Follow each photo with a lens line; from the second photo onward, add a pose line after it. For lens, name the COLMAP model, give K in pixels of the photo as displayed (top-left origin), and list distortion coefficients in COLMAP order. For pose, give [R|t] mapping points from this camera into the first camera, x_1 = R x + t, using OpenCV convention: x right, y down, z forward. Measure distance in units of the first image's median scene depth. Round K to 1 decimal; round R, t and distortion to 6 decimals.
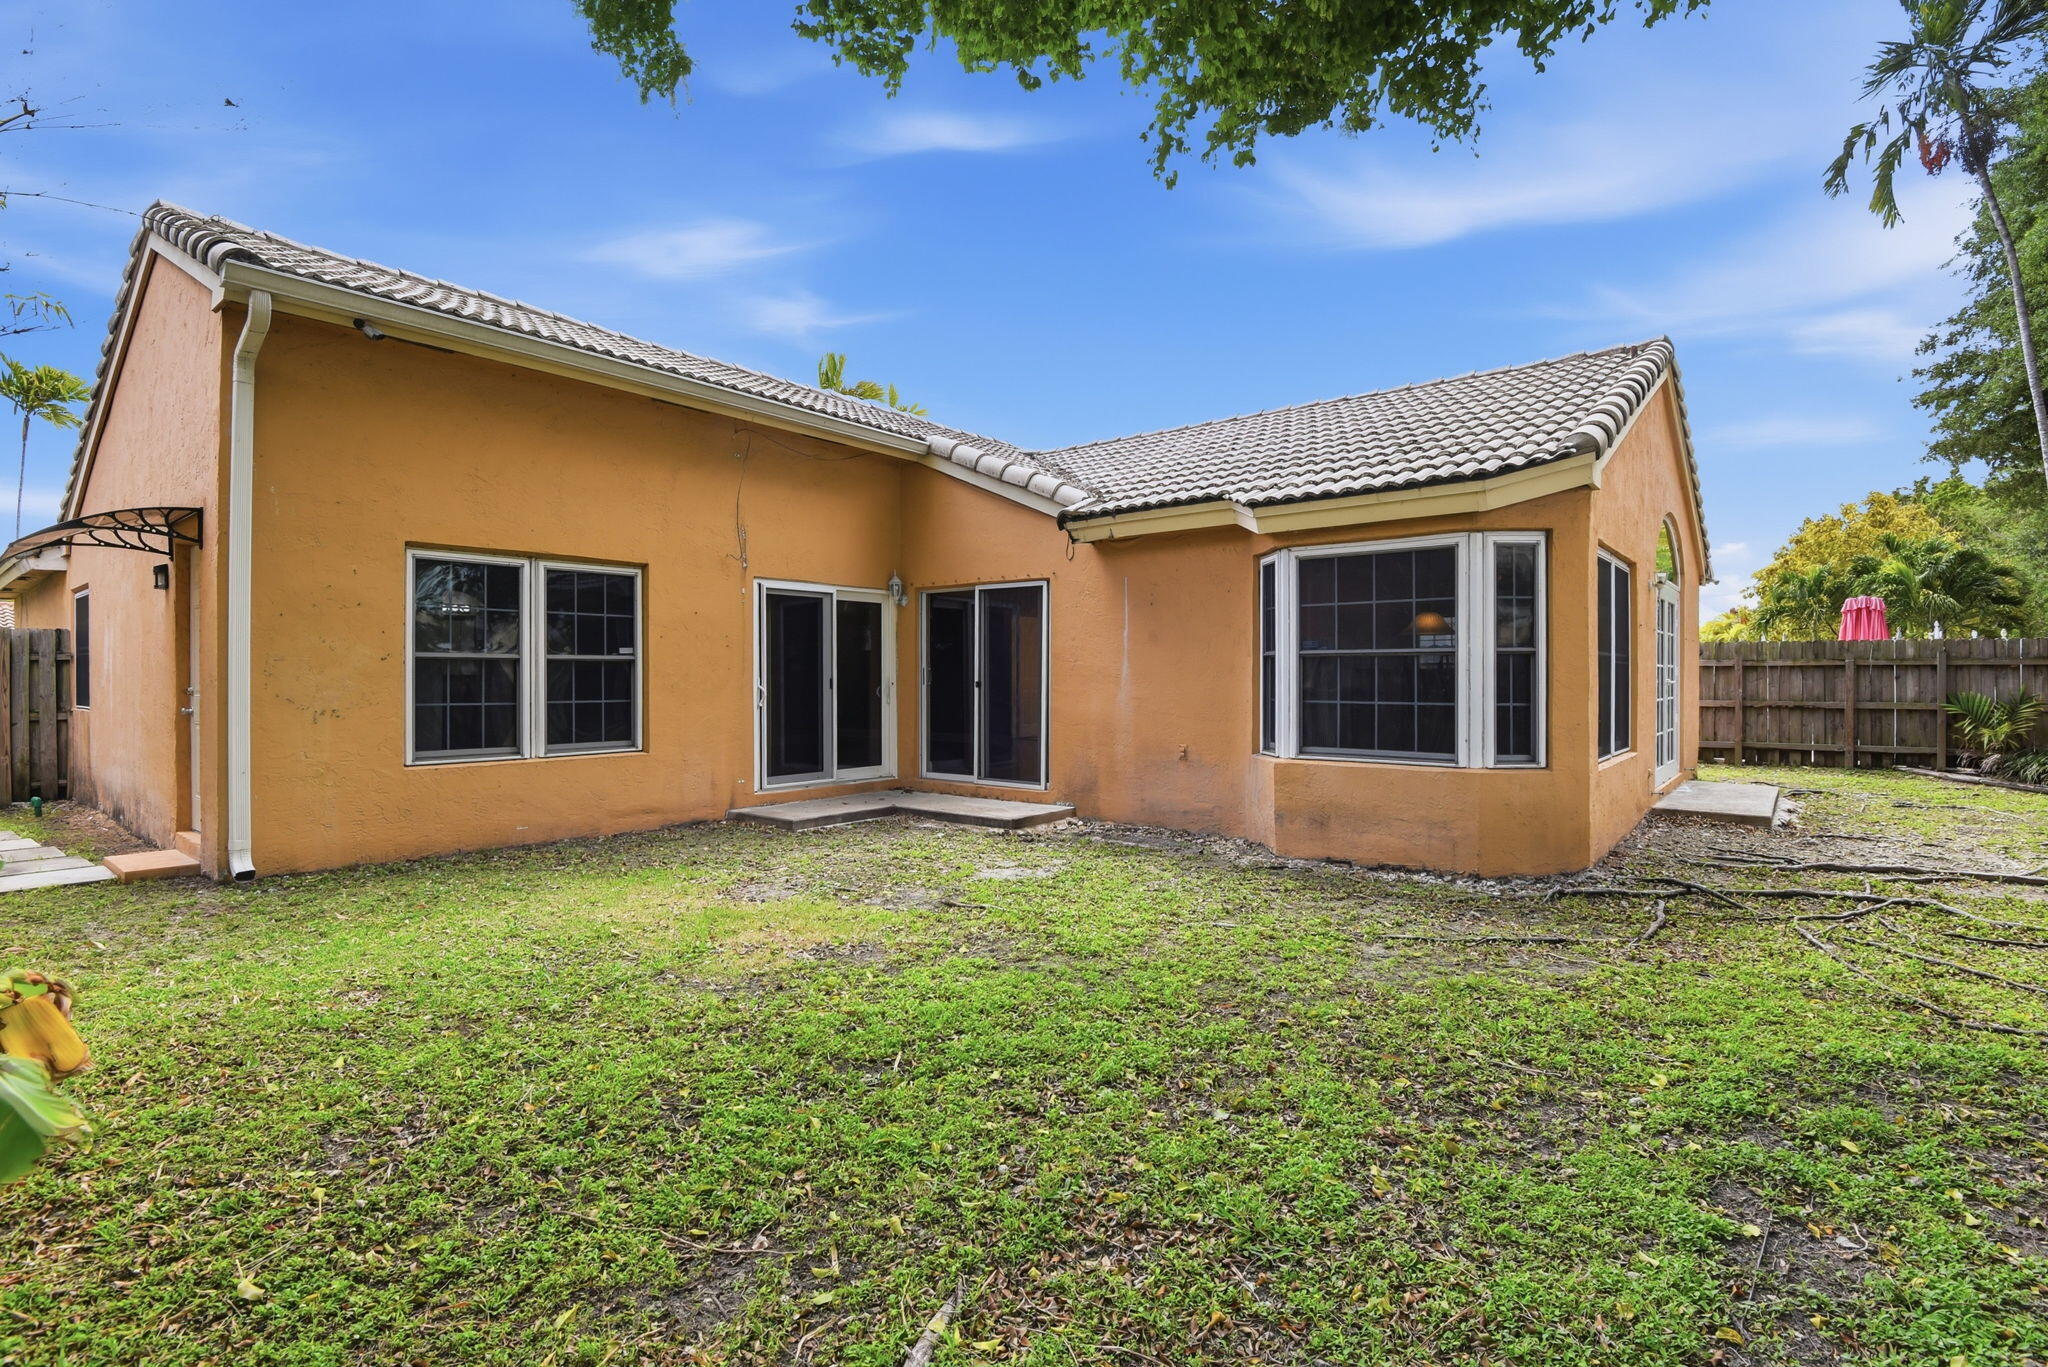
lens RADIAL K [[986.6, 0, 1029.6], [0, 986.6, 675.7], [0, 0, 1]] dist [0.005475, 0.000719]
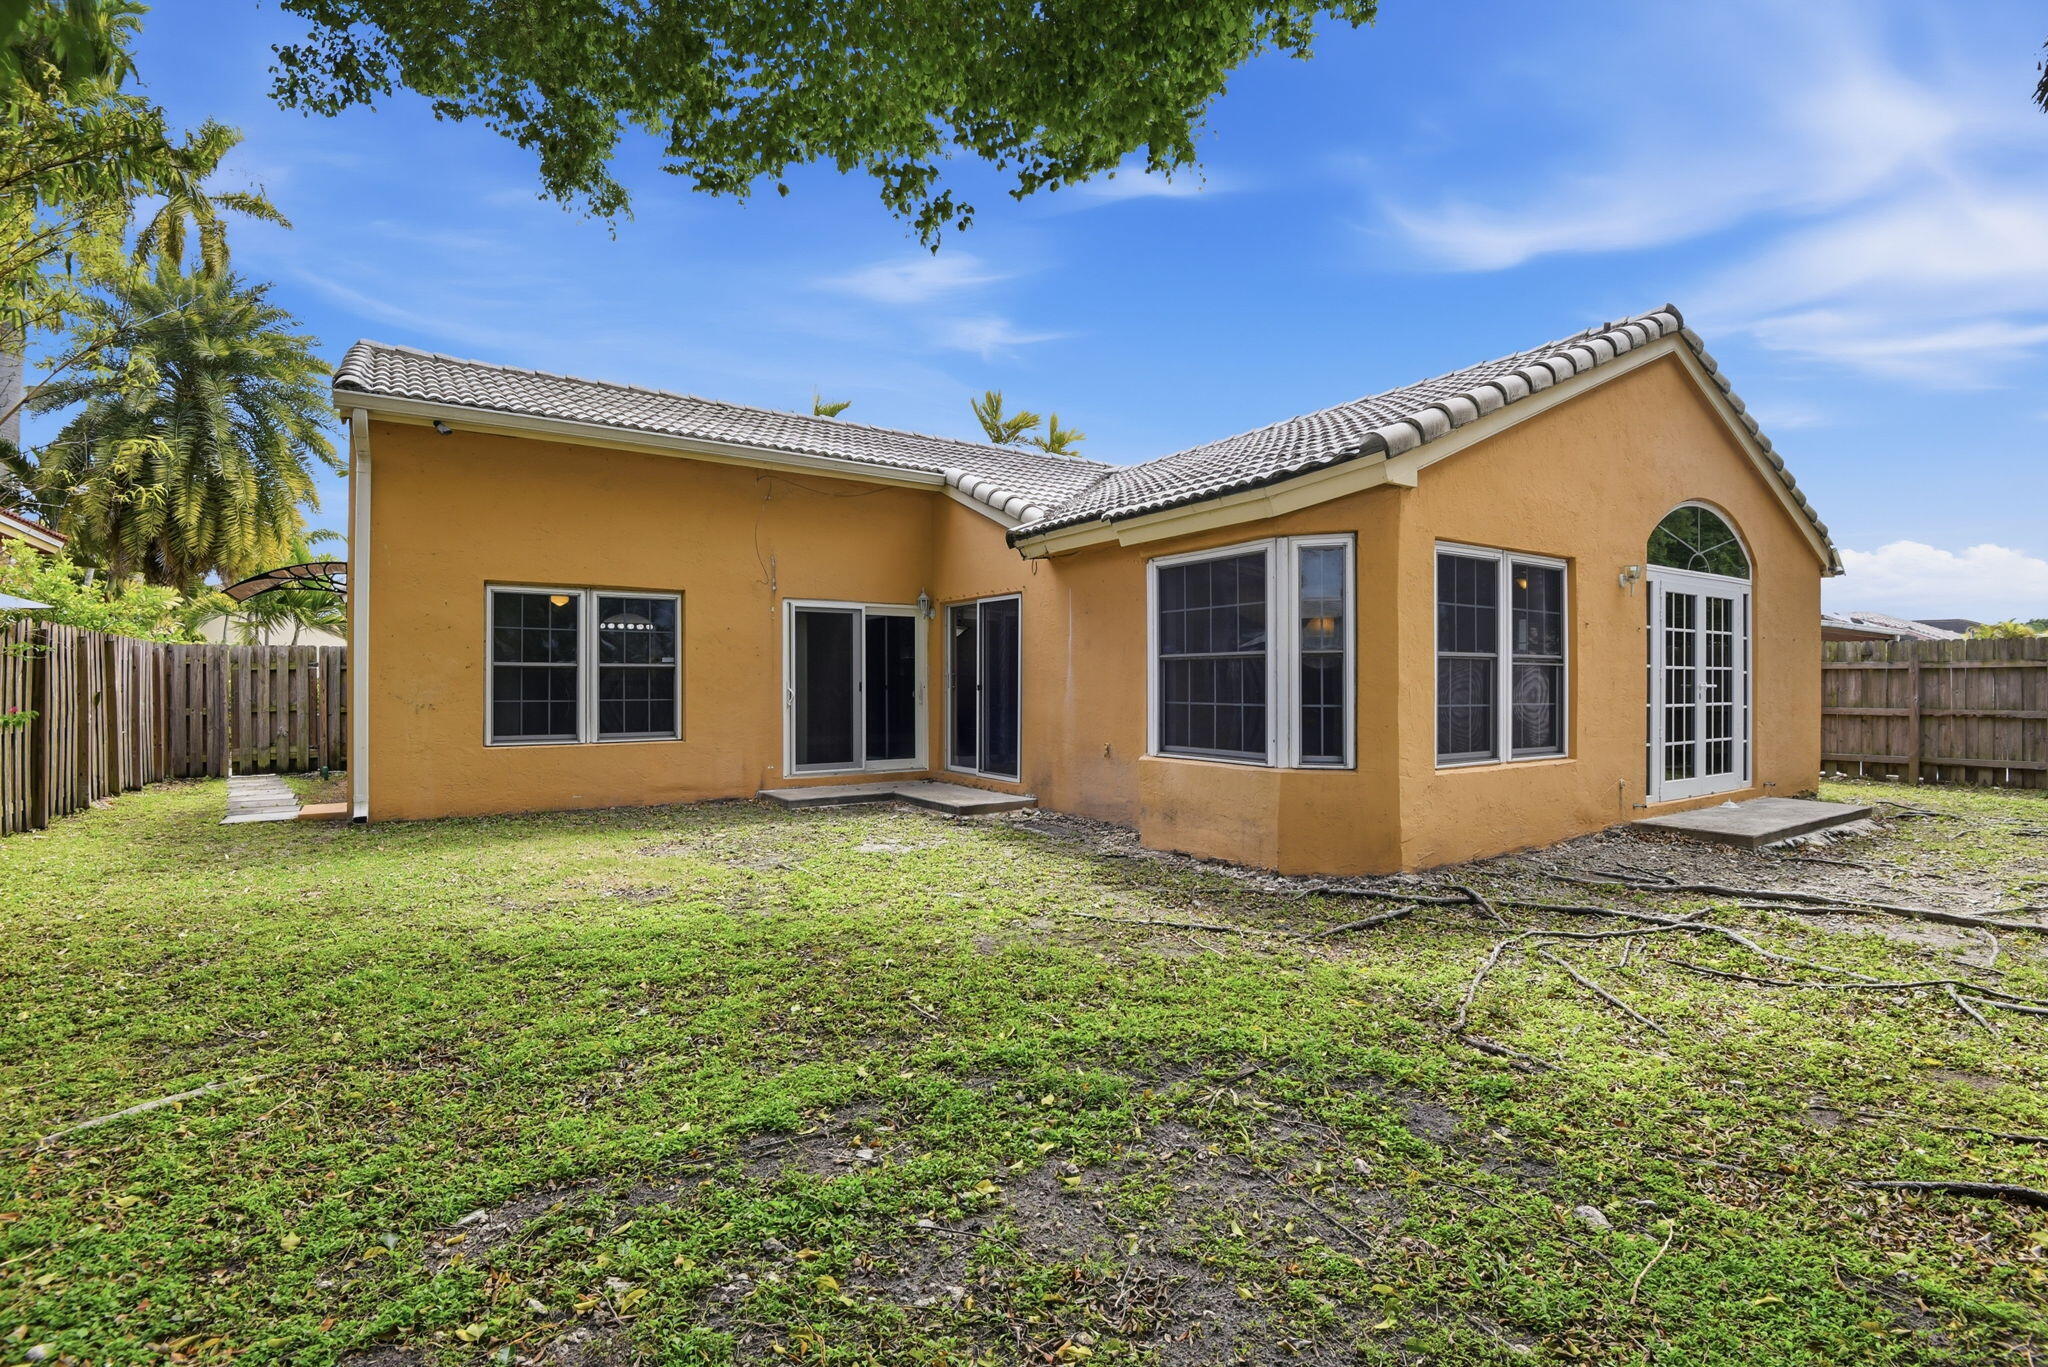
lens RADIAL K [[949.8, 0, 1041.2], [0, 949.8, 684.9], [0, 0, 1]] dist [-0.001408, -0.000187]
pose [[0.955595, -0.000220, -0.294685, 0.378634], [0.000797, 0.999998, 0.001839, 0.004381], [0.294684, -0.001992, 0.955593, -0.011768]]
